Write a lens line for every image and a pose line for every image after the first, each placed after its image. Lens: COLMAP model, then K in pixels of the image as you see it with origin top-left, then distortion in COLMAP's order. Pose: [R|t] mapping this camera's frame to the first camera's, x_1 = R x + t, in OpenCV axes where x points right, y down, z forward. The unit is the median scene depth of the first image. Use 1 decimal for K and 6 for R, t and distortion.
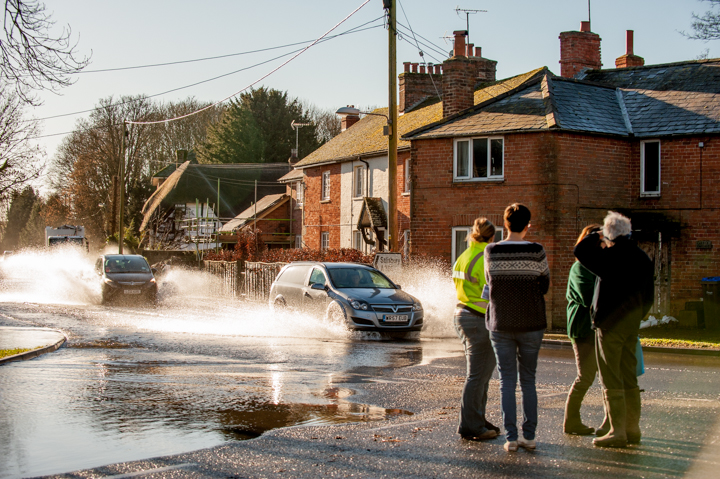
lens RADIAL K [[1427.2, 0, 361.1], [0, 1427.2, 257.0], [0, 0, 1]] dist [-0.373623, -0.245586]
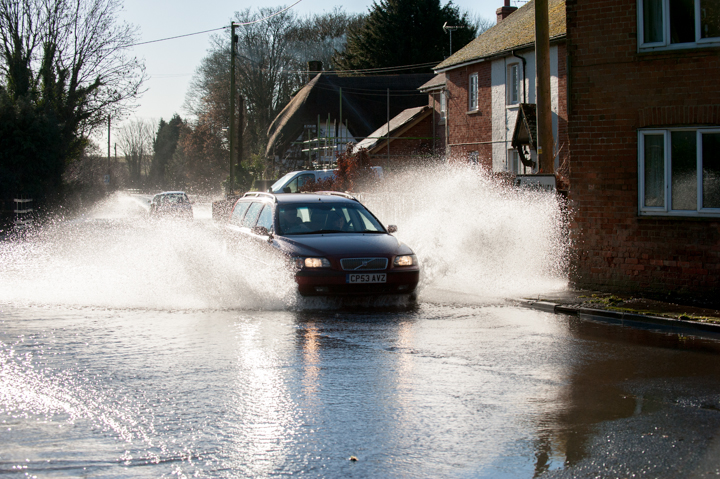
lens RADIAL K [[1478.7, 0, 360.0], [0, 1478.7, 239.5], [0, 0, 1]] dist [-0.394661, -0.020978]
pose [[0.992014, -0.013152, -0.125444, 0.011800], [0.017661, 0.999235, 0.034901, 0.000721], [0.124889, -0.036838, 0.991487, 0.185112]]
